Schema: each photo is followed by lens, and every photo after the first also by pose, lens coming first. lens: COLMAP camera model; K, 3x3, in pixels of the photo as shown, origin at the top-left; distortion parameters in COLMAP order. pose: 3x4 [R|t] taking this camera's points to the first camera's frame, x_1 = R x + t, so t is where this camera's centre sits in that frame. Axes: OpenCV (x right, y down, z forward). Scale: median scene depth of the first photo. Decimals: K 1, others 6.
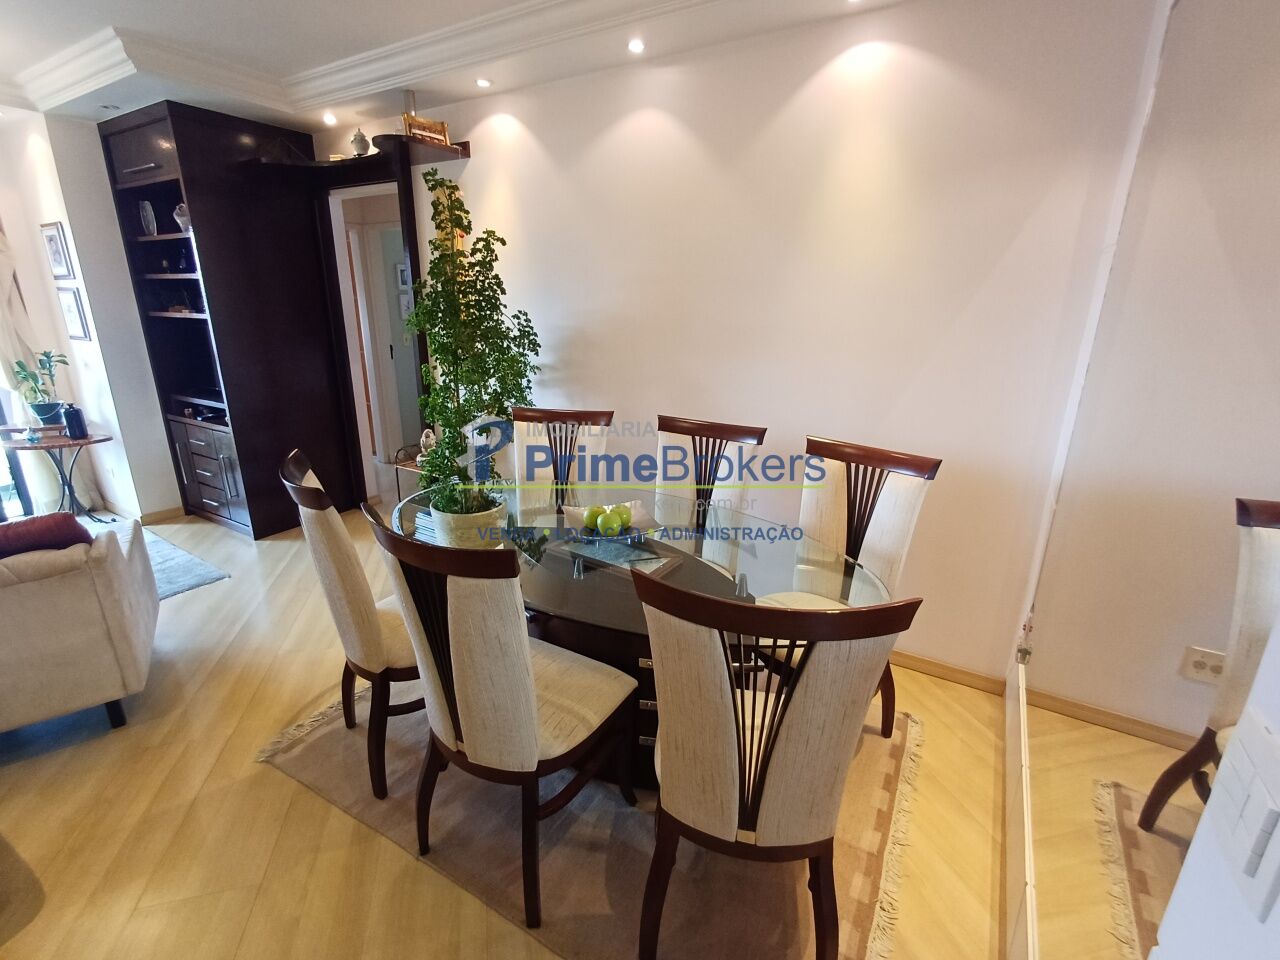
lens RADIAL K [[589.6, 0, 631.6], [0, 589.6, 472.9], [0, 0, 1]] dist [-0.000570, 0.003112]
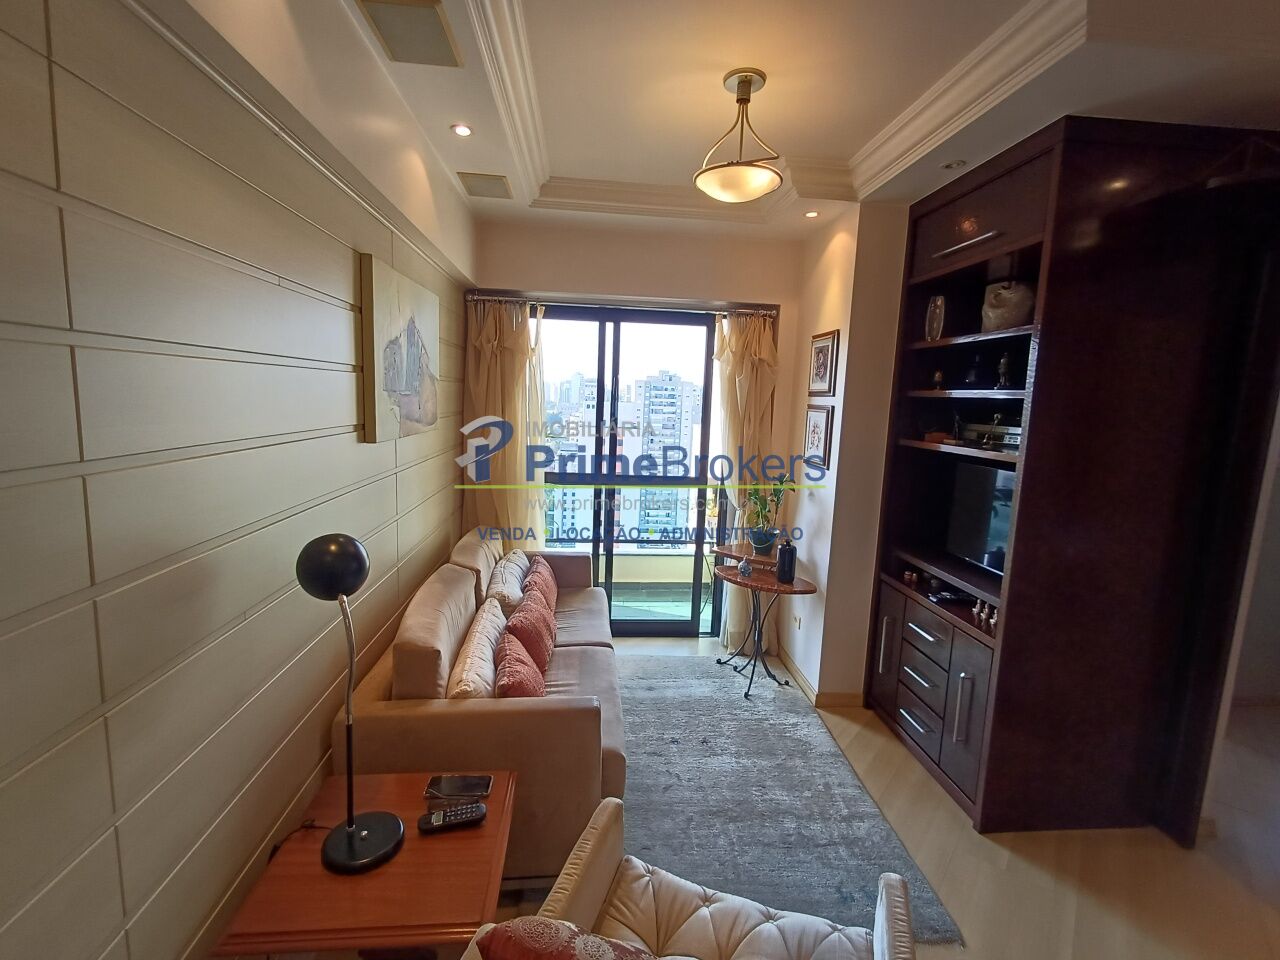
lens RADIAL K [[589.6, 0, 644.9], [0, 589.6, 475.6], [0, 0, 1]] dist [-0.000570, 0.003112]
pose [[0.607214, 0.122027, -0.785112, -0.435768], [-0.256763, 0.965254, -0.048557, -0.113199], [0.751907, 0.231073, 0.617448, 0.320909]]
